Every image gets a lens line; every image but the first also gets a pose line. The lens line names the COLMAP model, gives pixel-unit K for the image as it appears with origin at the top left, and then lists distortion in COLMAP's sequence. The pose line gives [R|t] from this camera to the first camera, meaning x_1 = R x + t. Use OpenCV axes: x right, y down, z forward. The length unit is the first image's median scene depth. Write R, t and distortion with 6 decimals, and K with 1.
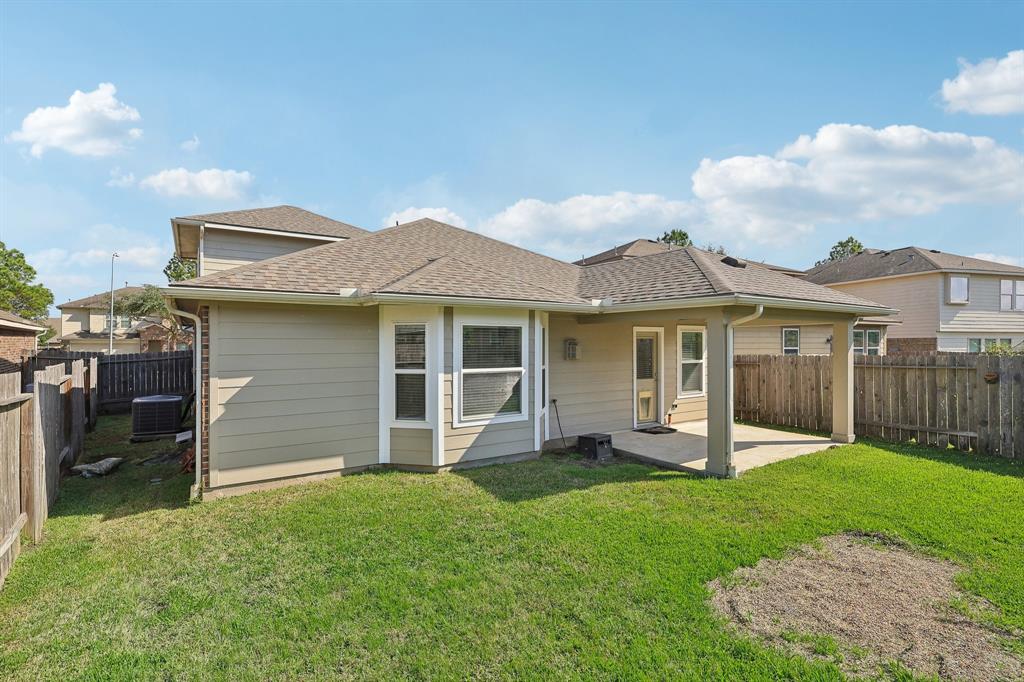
lens RADIAL K [[491.4, 0, 515.1], [0, 491.4, 339.3], [0, 0, 1]] dist [0.000210, -0.000981]
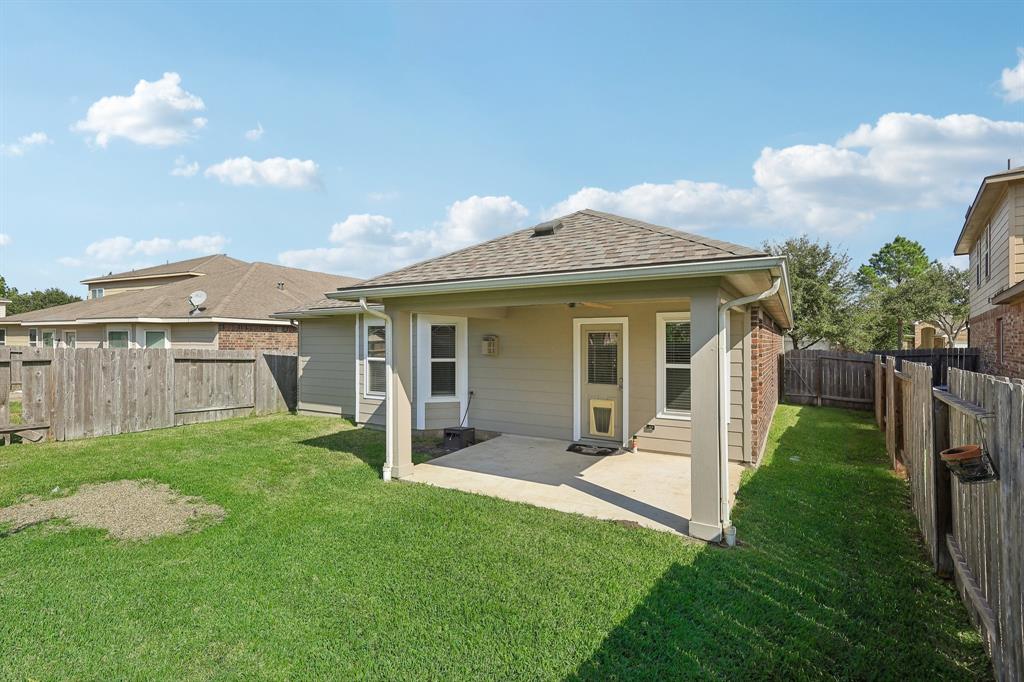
lens RADIAL K [[491.4, 0, 503.7], [0, 491.4, 341.4], [0, 0, 1]] dist [0.000210, -0.000981]
pose [[0.411635, 0.006281, -0.911327, 1.281269], [0.009229, 0.999896, 0.011060, 0.002904], [0.911302, -0.012964, 0.411534, 0.743555]]
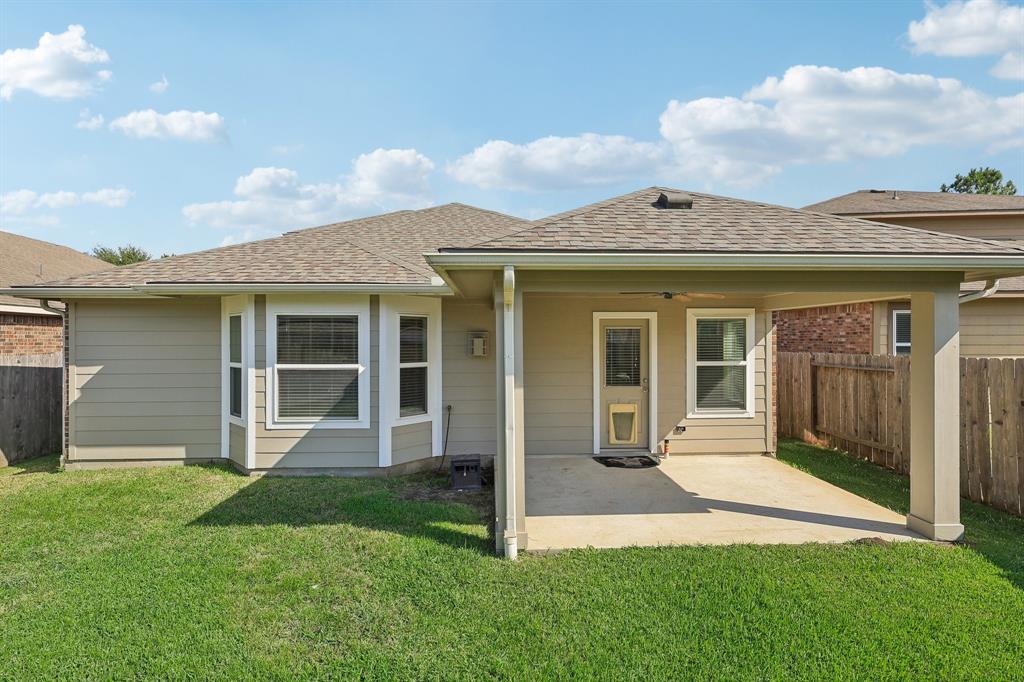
lens RADIAL K [[491.4, 0, 516.8], [0, 491.4, 339.5], [0, 0, 1]] dist [0.000210, -0.000981]
pose [[0.853913, 0.003391, -0.520405, 0.698799], [0.003911, 0.999909, 0.012933, 0.005678], [0.520401, -0.013078, 0.853822, 0.446649]]
